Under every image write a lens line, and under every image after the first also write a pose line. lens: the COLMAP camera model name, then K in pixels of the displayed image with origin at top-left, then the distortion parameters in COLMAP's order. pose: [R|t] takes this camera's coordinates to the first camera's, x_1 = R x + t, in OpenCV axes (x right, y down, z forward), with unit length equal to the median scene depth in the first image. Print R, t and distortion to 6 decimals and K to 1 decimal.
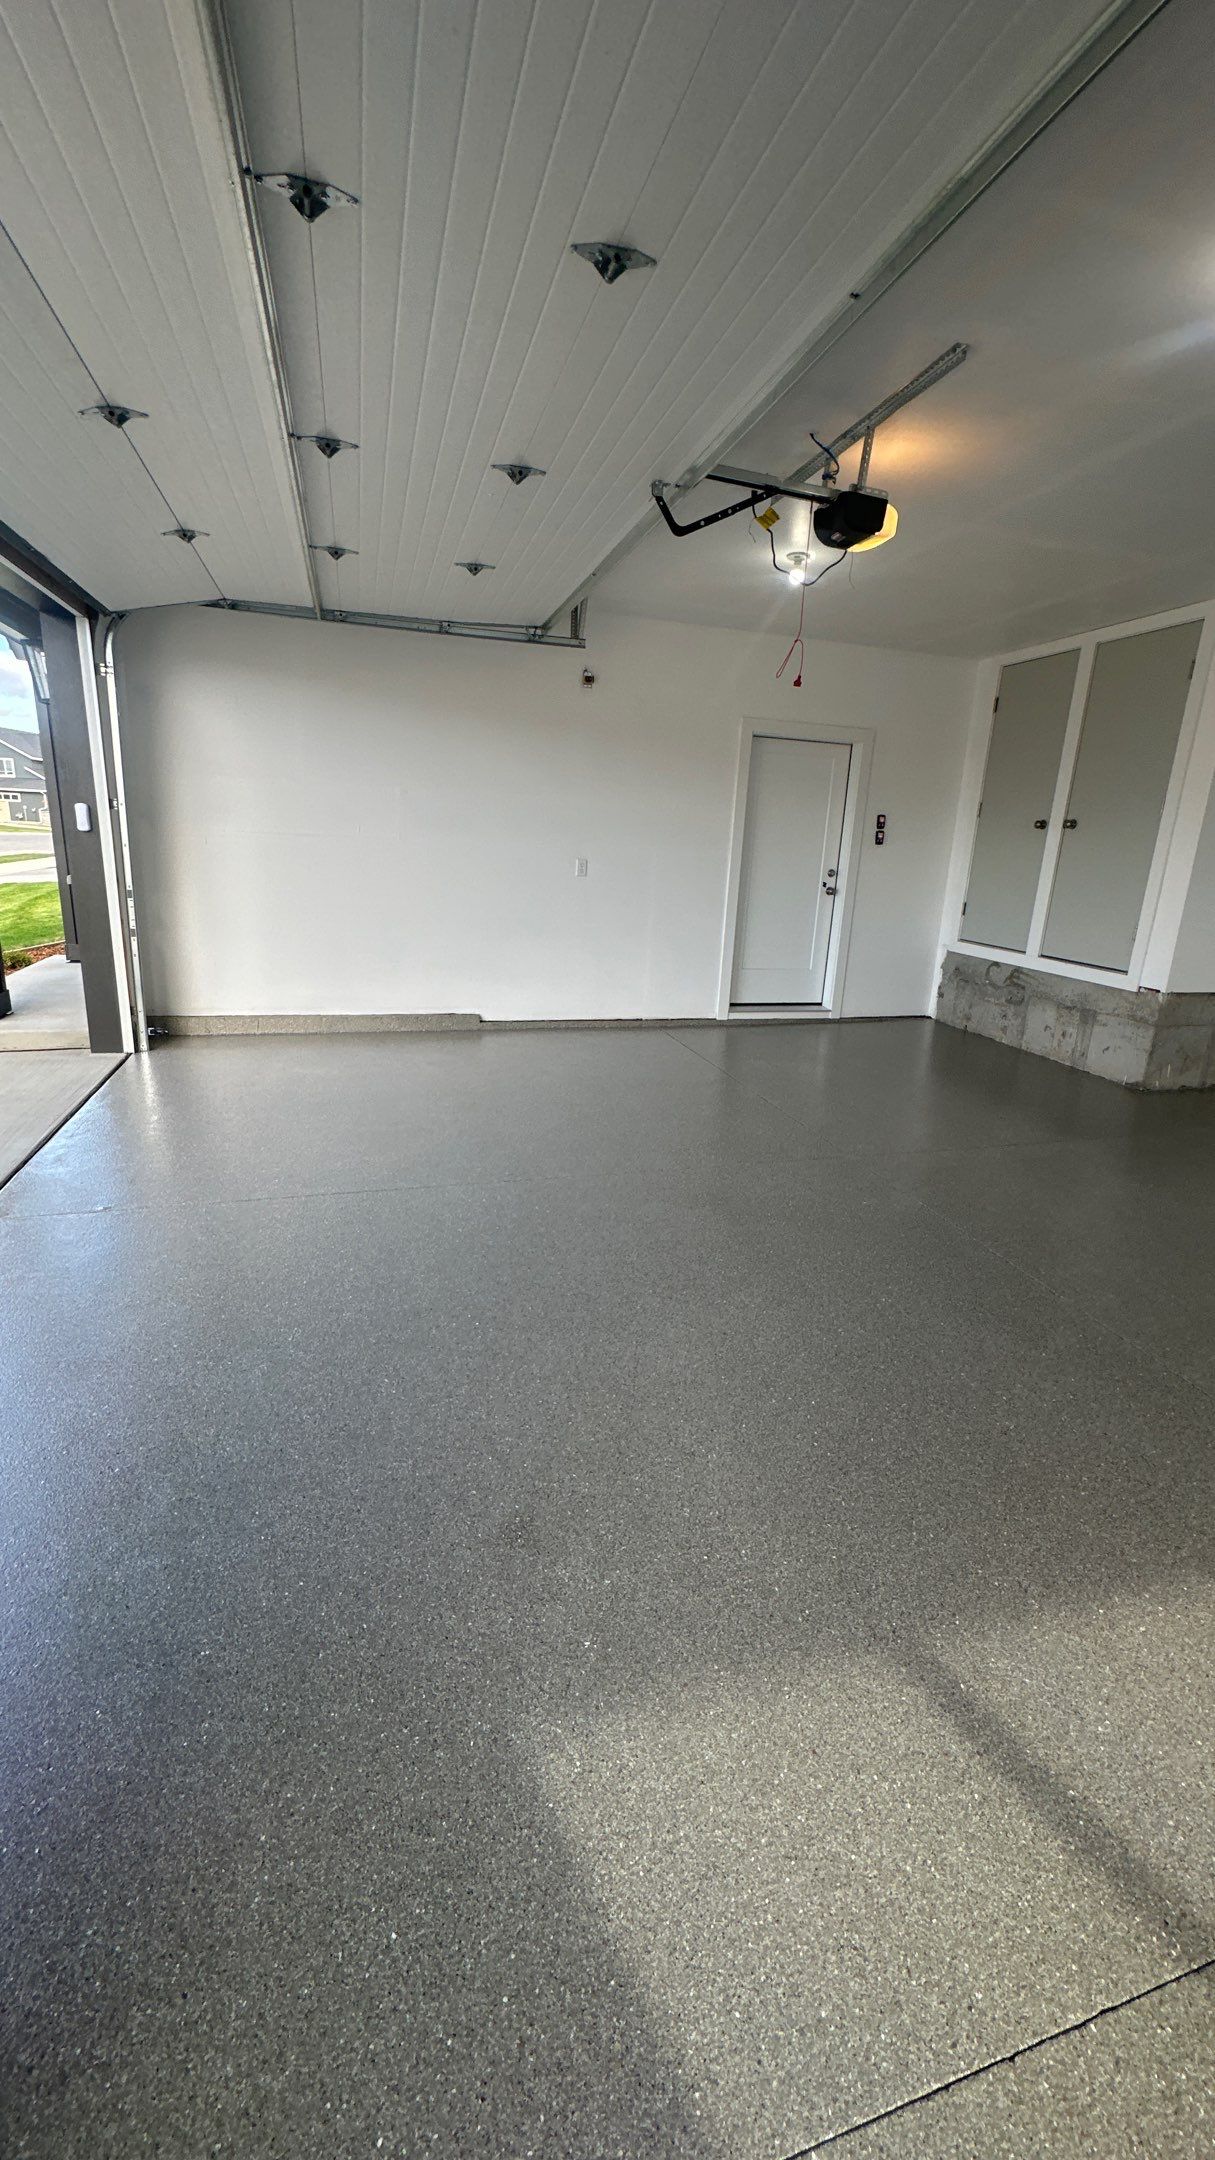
lens RADIAL K [[857.2, 0, 607.9], [0, 857.2, 1078.6], [0, 0, 1]] dist [-0.001629, 0.000272]
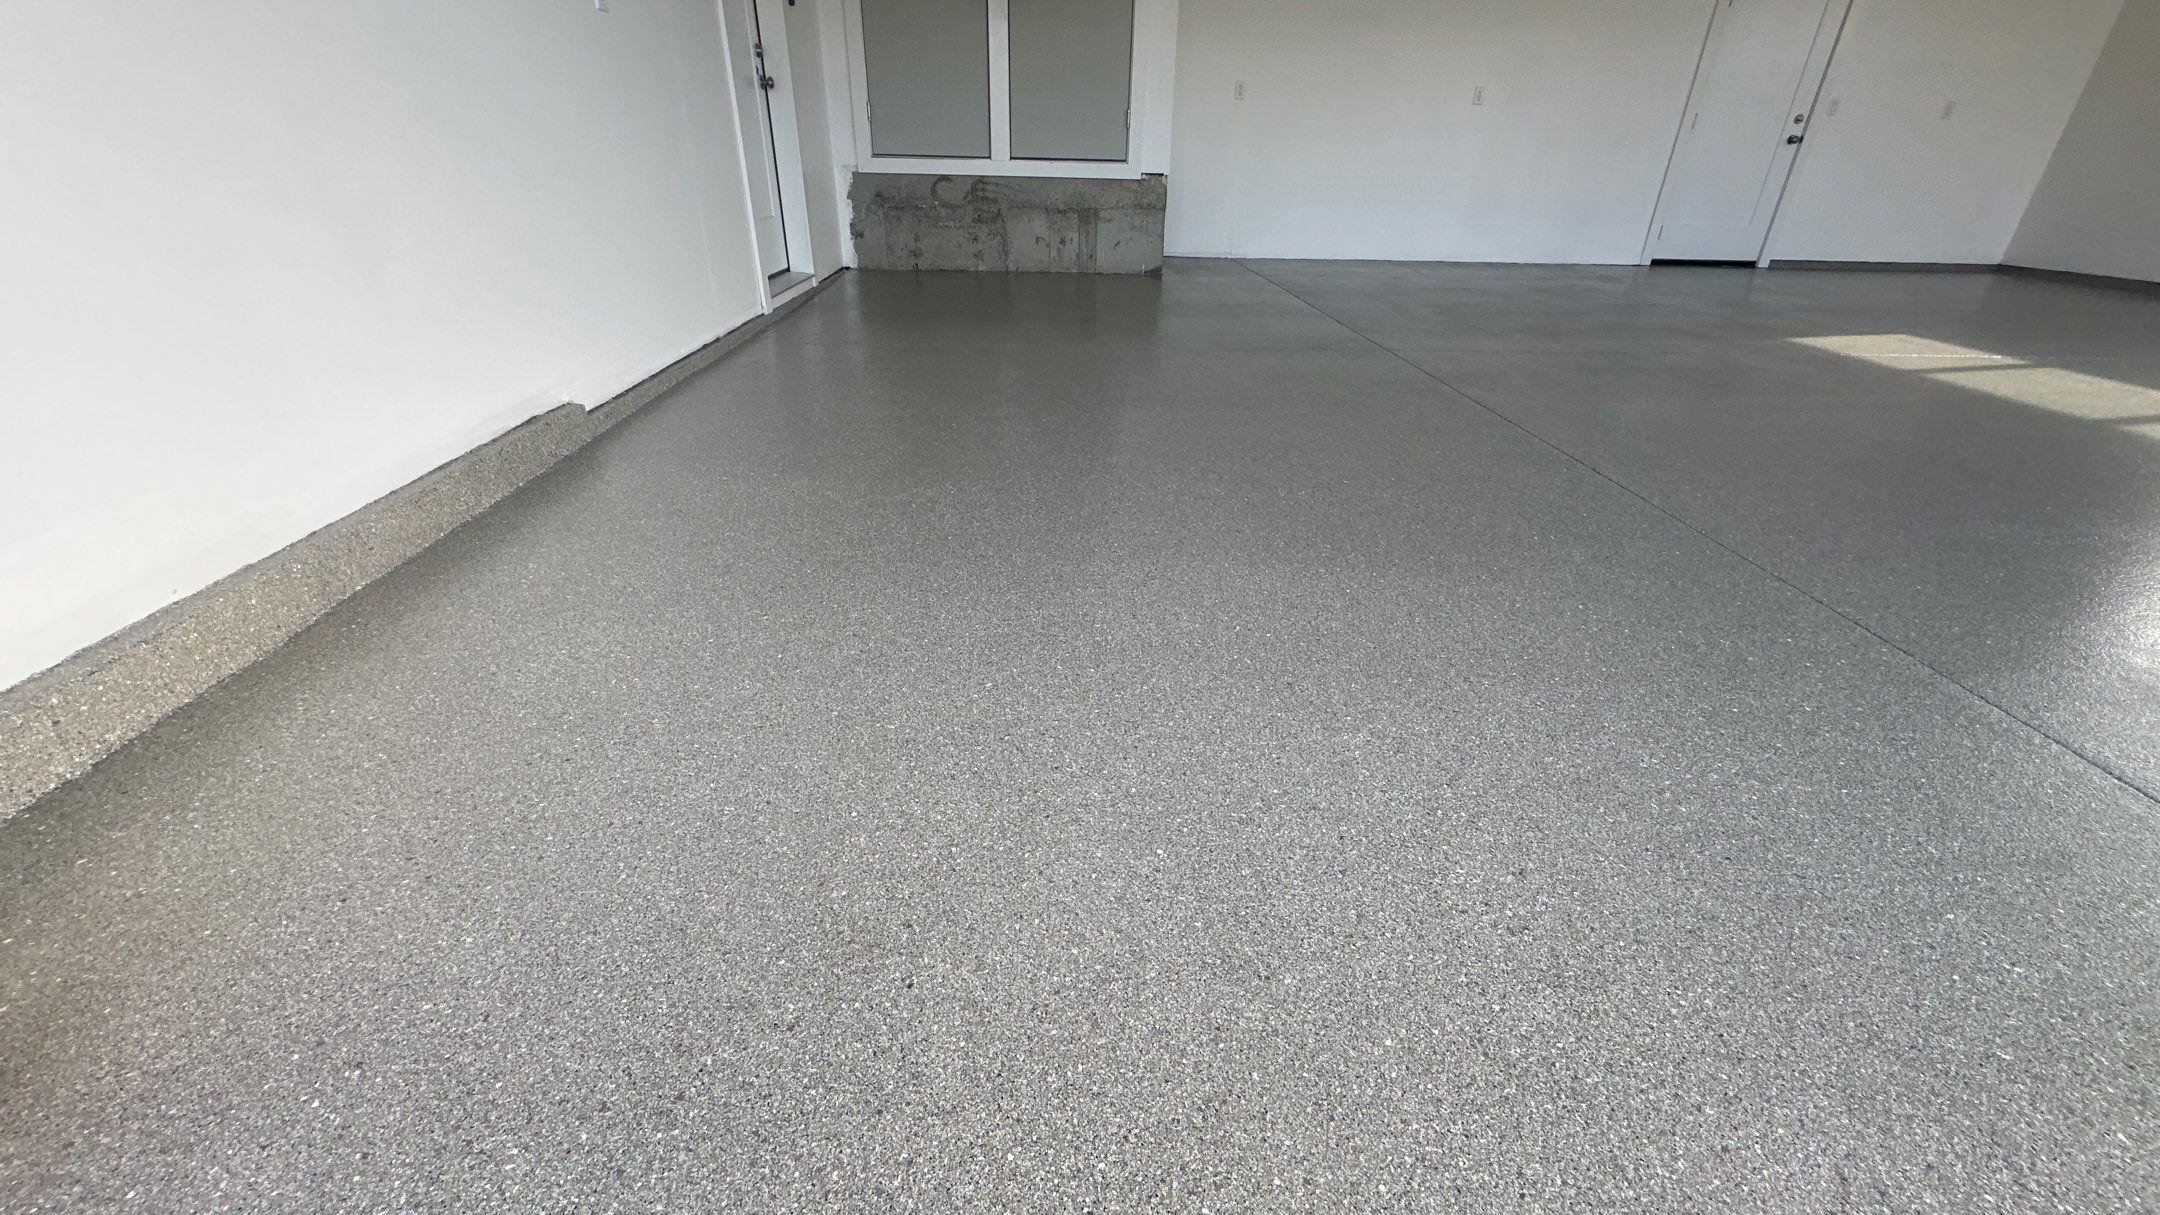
lens RADIAL K [[857.2, 0, 1081.1], [0, 857.2, 601.3], [0, 0, 1]] dist [-0.001629, 0.000272]
pose [[0.229385, -0.485737, 0.843470, -0.511996], [0.256137, 0.866158, 0.429145, -0.114071], [-0.939030, 0.117605, 0.323098, 0.732464]]
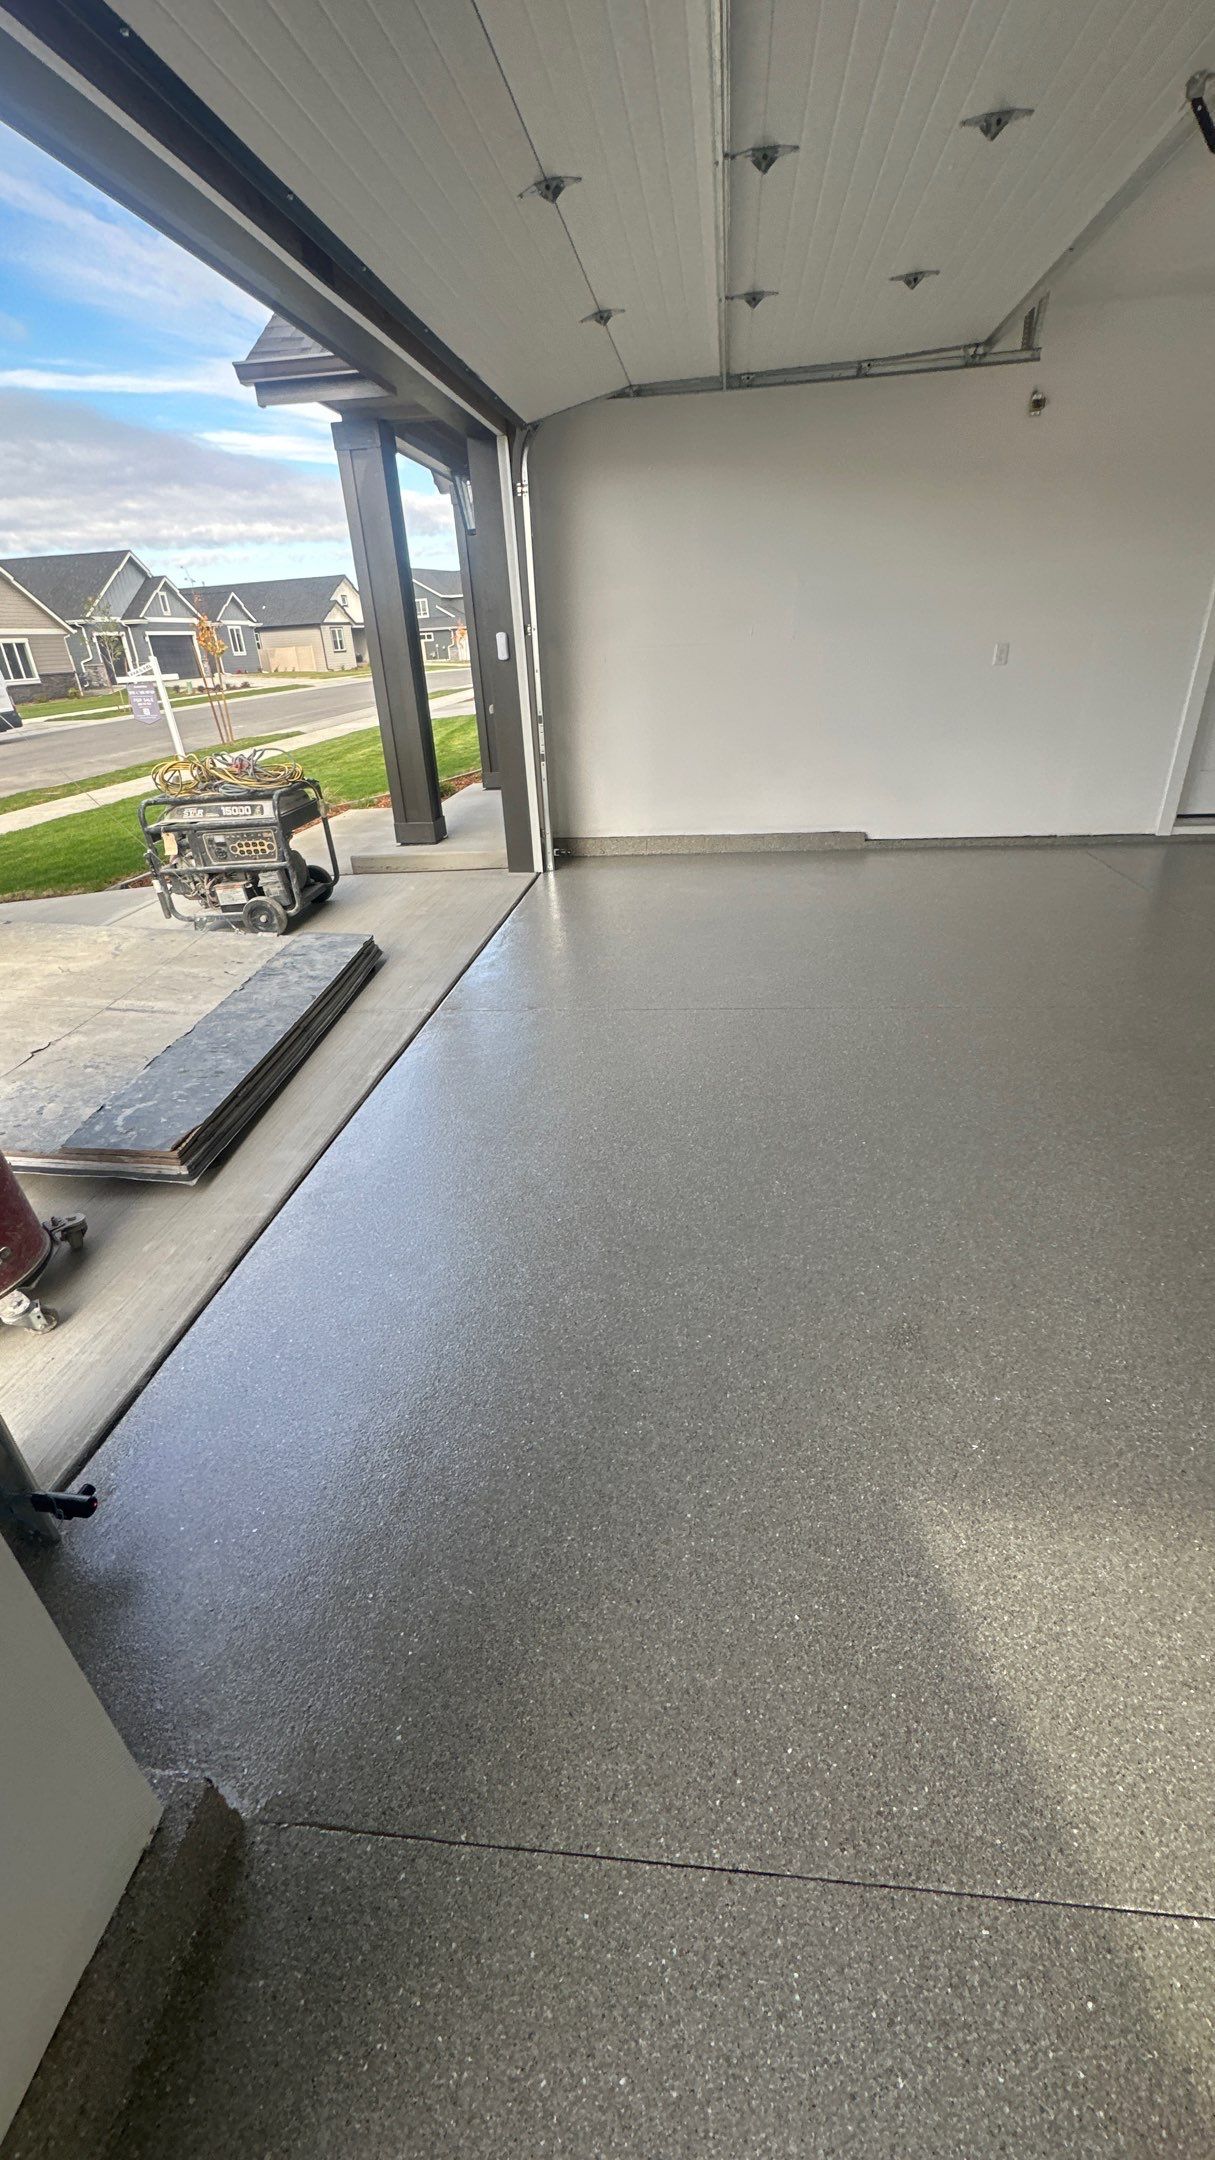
lens RADIAL K [[857.2, 0, 609.1], [0, 857.2, 1079.0], [0, 0, 1]] dist [-0.001629, 0.000272]
pose [[0.917521, 0.096876, -0.385707, -0.020023], [-0.017971, 0.978985, 0.203137, 0.004623], [0.397281, -0.179451, 0.899981, -0.009814]]
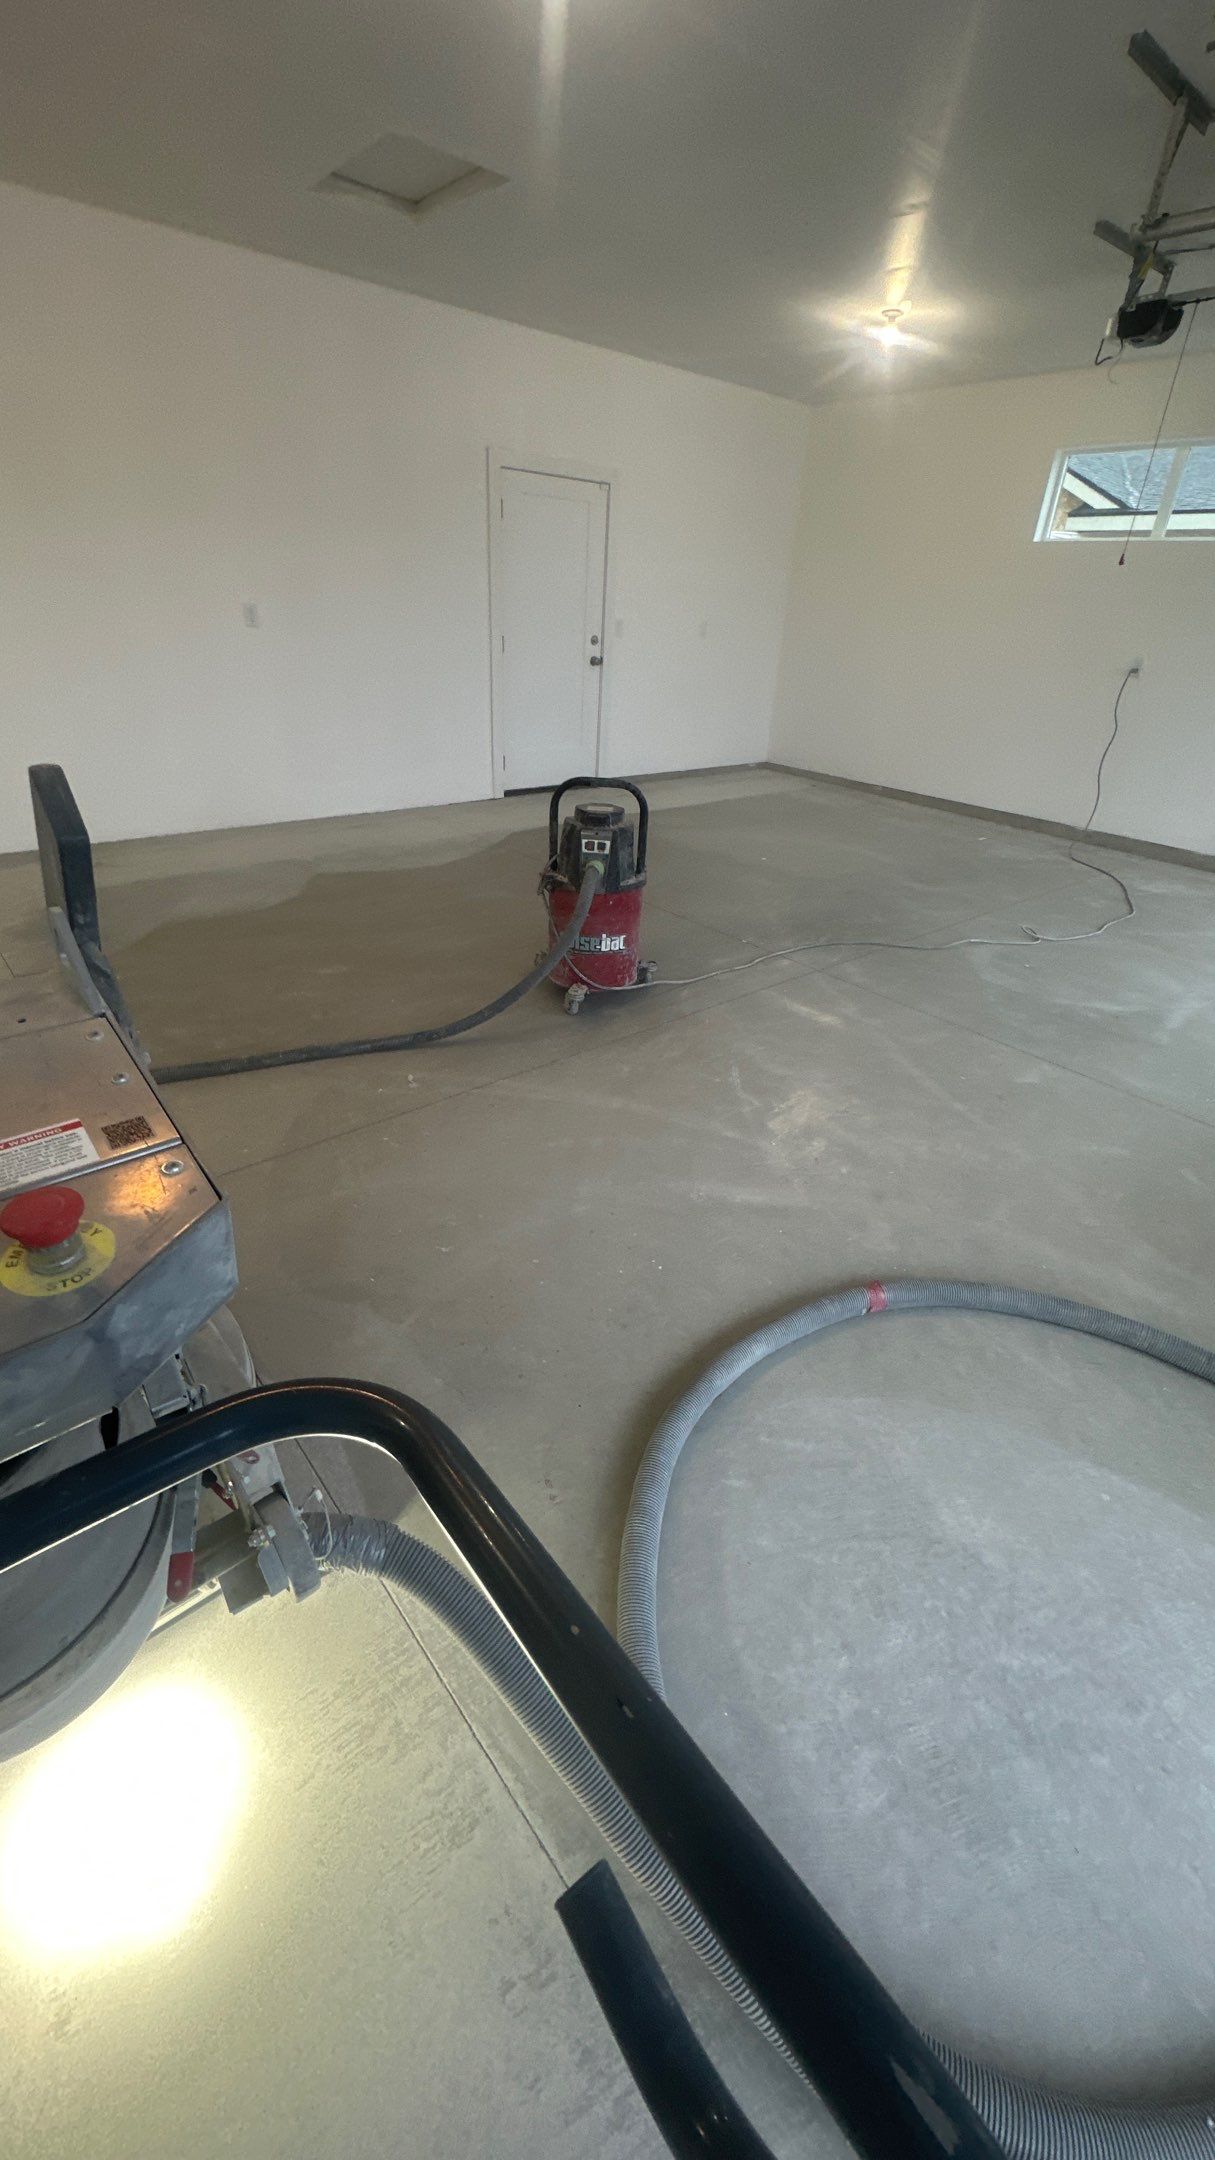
lens RADIAL K [[857.2, 0, 607.3], [0, 857.2, 1084.5], [0, 0, 1]] dist [-0.001629, 0.000272]
pose [[-0.414925, -0.504908, 0.756905, -0.151378], [0.182309, 0.768888, 0.612841, -0.171919], [-0.891404, 0.392274, -0.226982, 0.588065]]
